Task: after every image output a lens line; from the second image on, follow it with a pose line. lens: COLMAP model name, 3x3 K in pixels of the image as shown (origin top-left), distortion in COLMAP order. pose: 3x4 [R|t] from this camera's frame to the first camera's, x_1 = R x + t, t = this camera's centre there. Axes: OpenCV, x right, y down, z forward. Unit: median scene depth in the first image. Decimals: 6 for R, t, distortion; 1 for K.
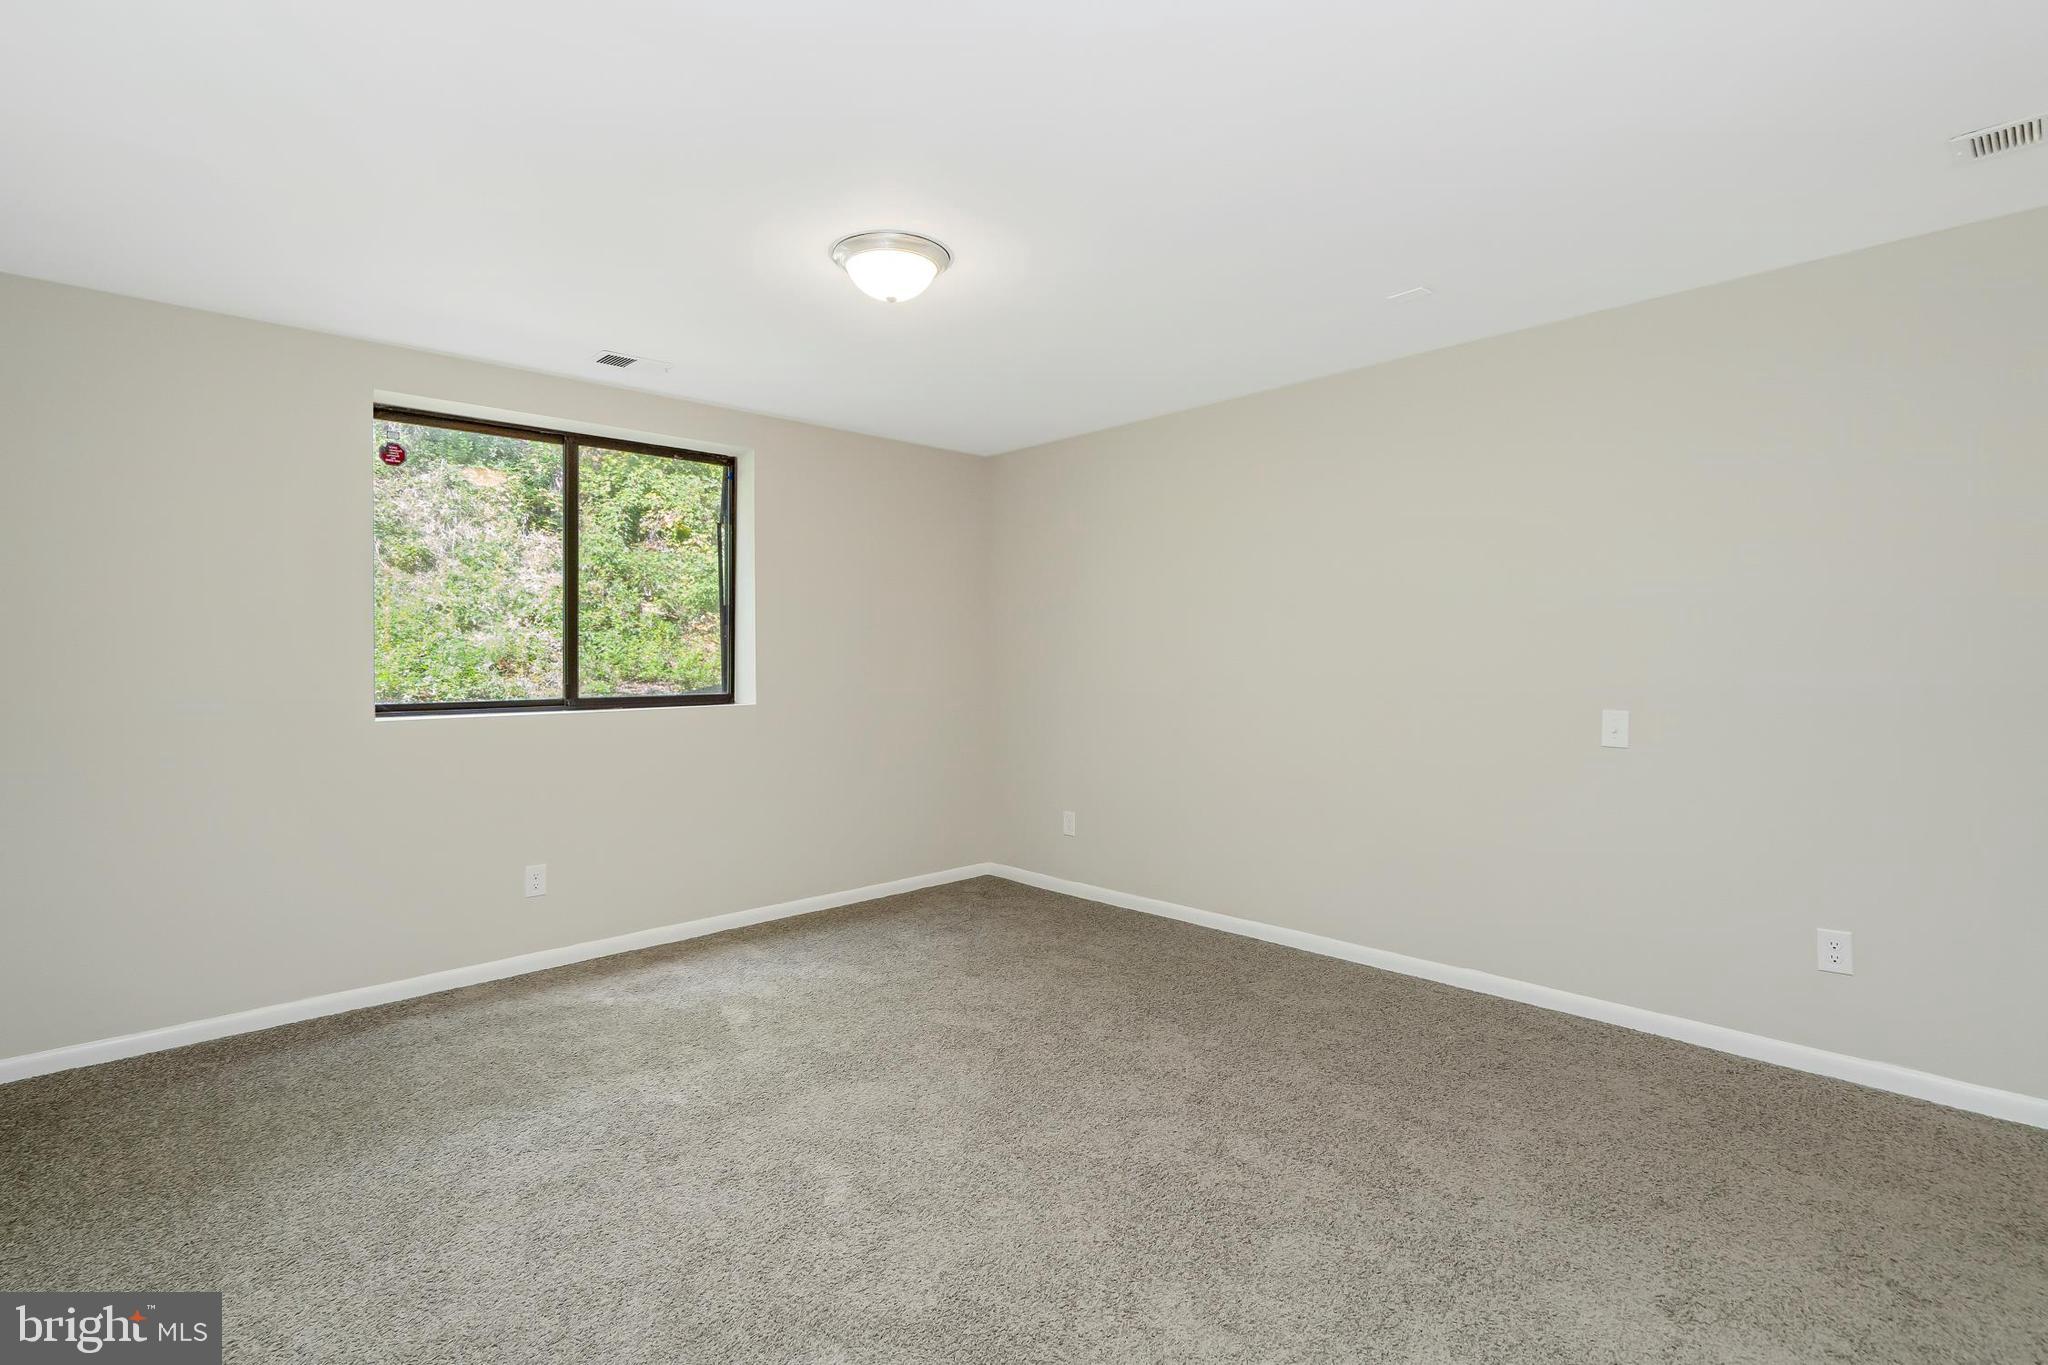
lens RADIAL K [[923.8, 0, 983.9], [0, 923.8, 641.1], [0, 0, 1]] dist [-0.006601, 0.003099]
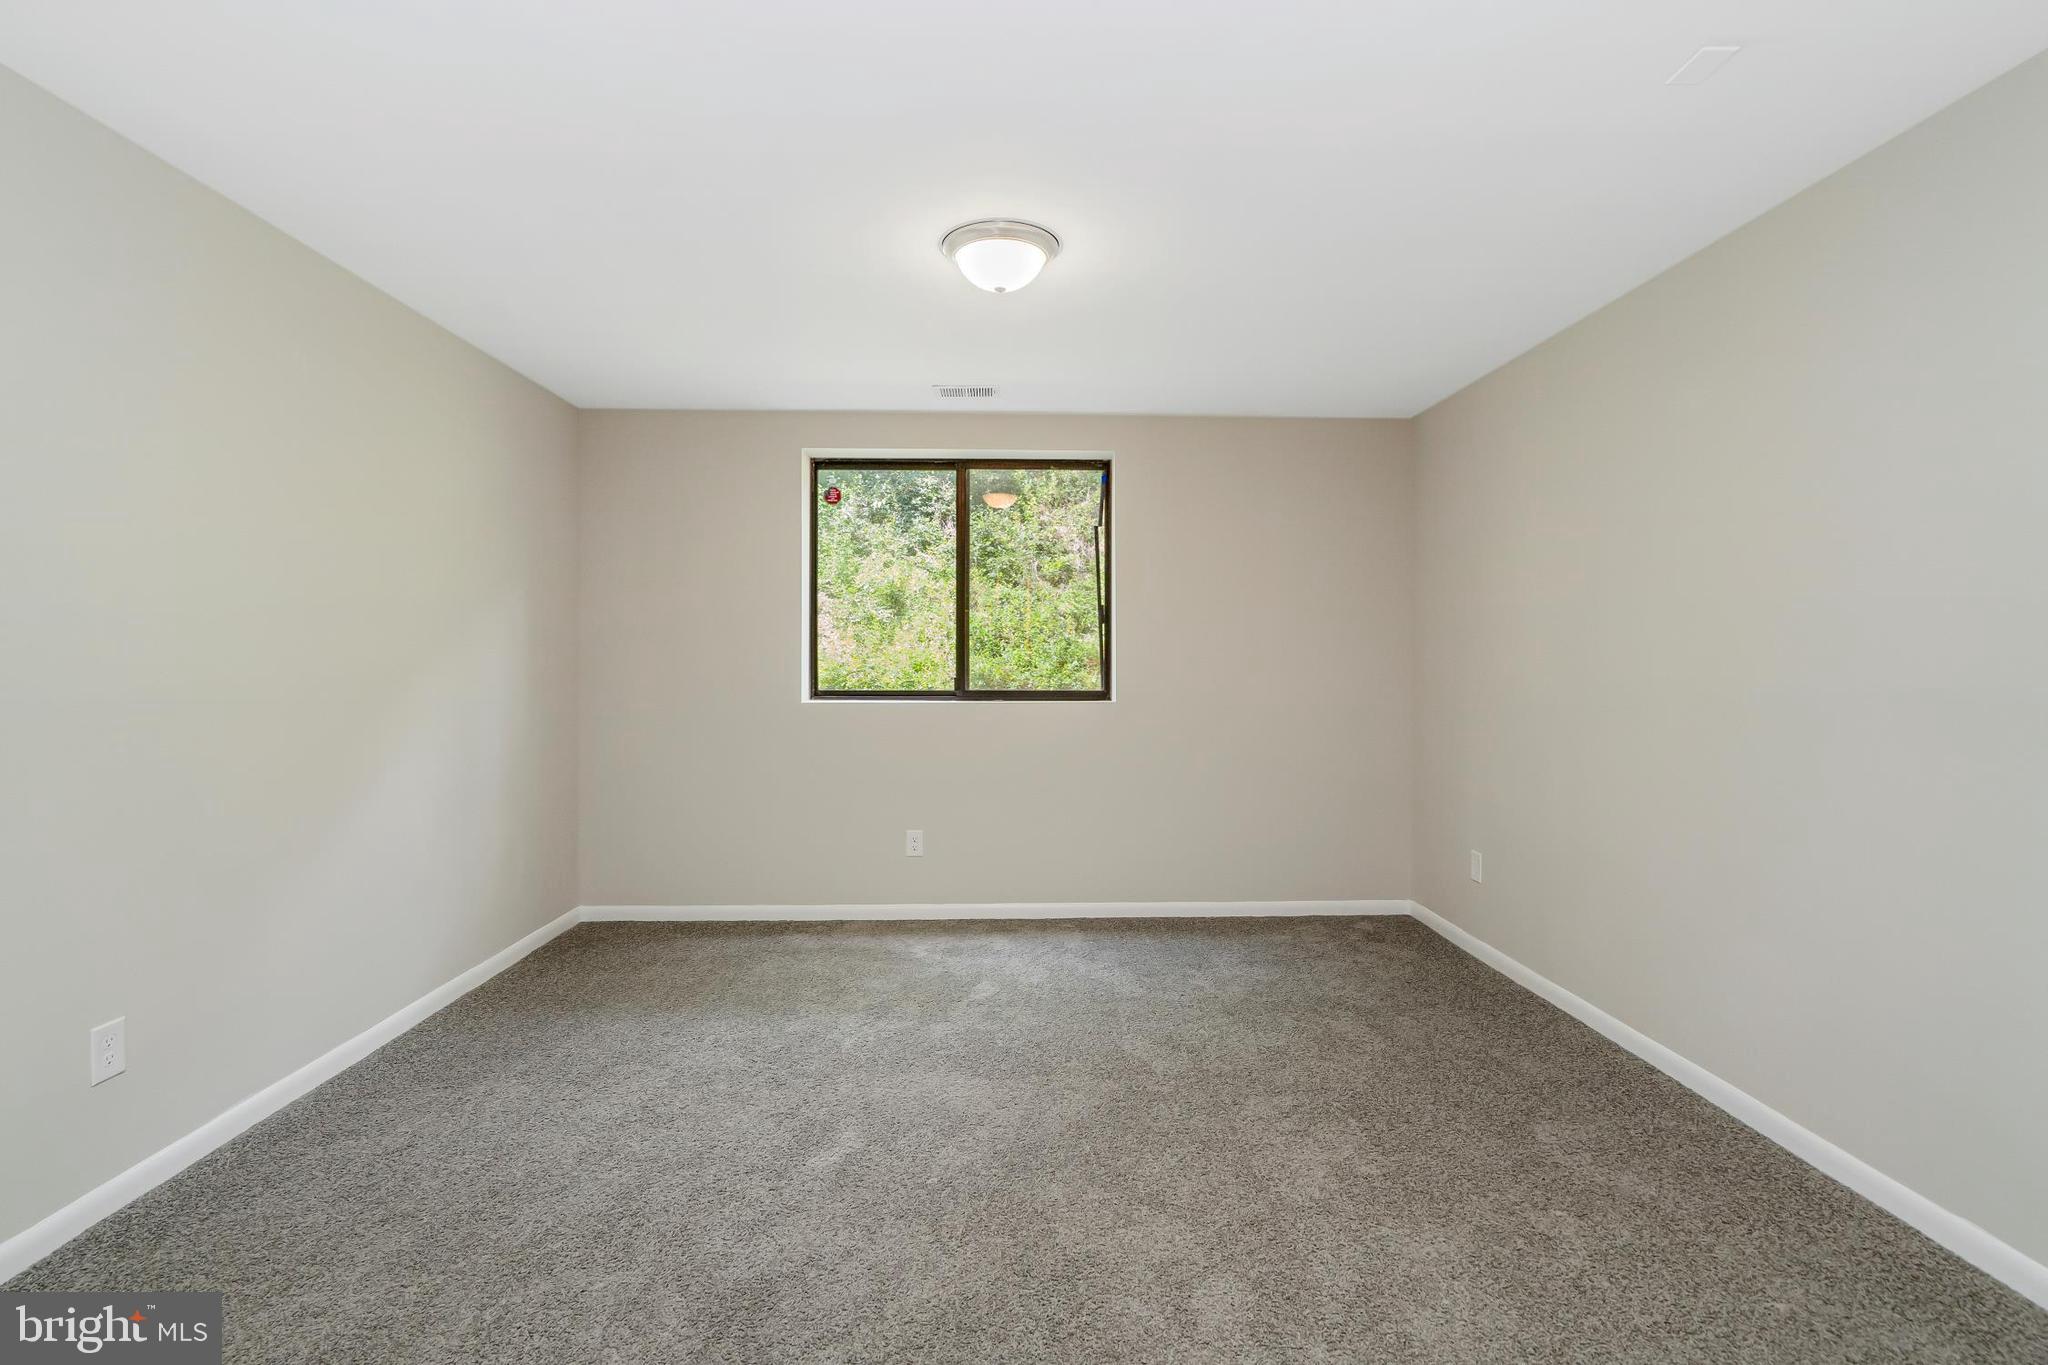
lens RADIAL K [[923.8, 0, 1026.0], [0, 923.8, 637.9], [0, 0, 1]] dist [-0.006601, 0.003099]
pose [[0.769577, -0.008679, -0.638495, 0.402198], [0.005926, 0.999962, -0.006450, 0.005642], [0.638526, 0.001180, 0.769599, 0.190880]]
